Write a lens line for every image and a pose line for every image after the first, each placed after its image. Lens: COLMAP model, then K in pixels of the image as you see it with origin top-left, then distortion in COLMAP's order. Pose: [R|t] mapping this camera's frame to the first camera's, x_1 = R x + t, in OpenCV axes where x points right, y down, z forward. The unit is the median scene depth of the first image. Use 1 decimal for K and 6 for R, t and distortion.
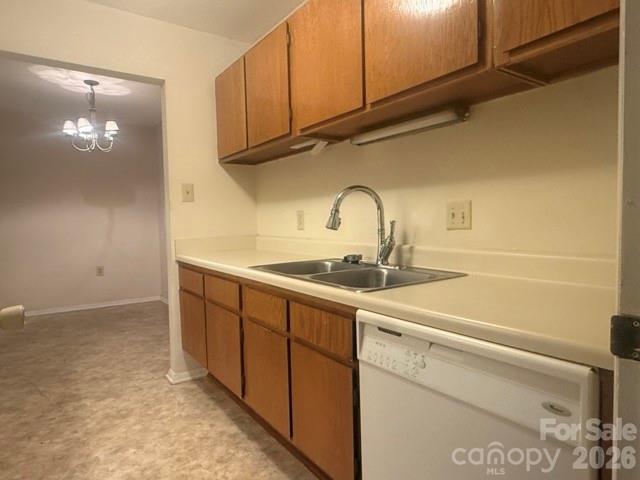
lens RADIAL K [[397.3, 0, 318.8], [0, 397.3, 237.9], [0, 0, 1]] dist [-0.008747, 0.004179]
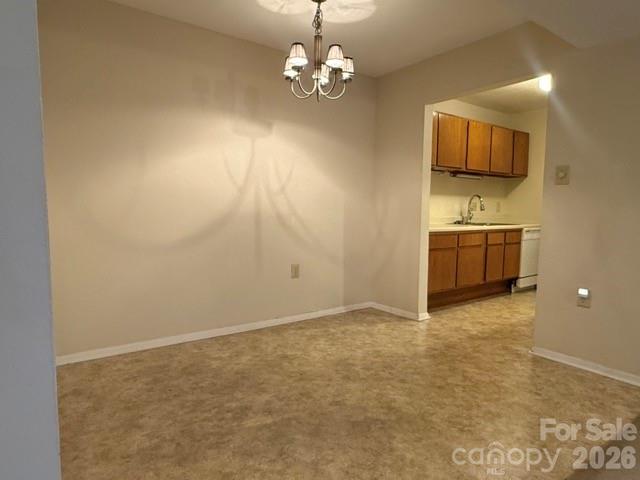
lens RADIAL K [[397.3, 0, 321.5], [0, 397.3, 238.8], [0, 0, 1]] dist [-0.008747, 0.004179]
pose [[-0.026082, -0.054808, 0.998156, -1.653267], [0.039654, 0.997653, 0.055817, -0.011872], [-0.998873, 0.041036, -0.023848, 1.320839]]
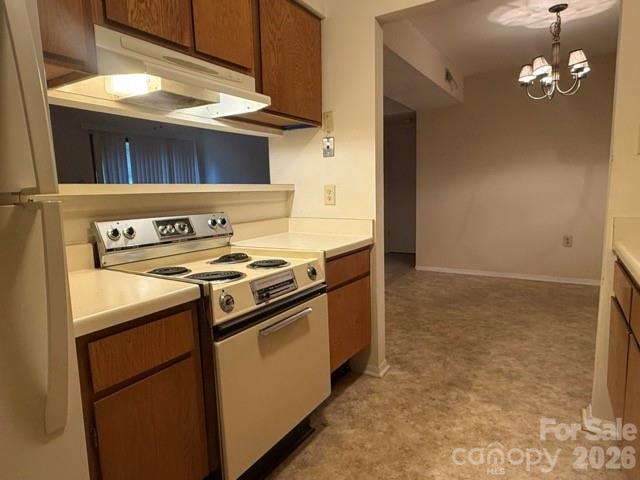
lens RADIAL K [[397.3, 0, 319.2], [0, 397.3, 240.4], [0, 0, 1]] dist [-0.008747, 0.004179]
pose [[0.394526, 0.129577, -0.909703, 0.026288], [-0.025340, 0.991165, 0.130191, -0.027588], [0.918535, -0.028312, 0.394324, 0.300974]]
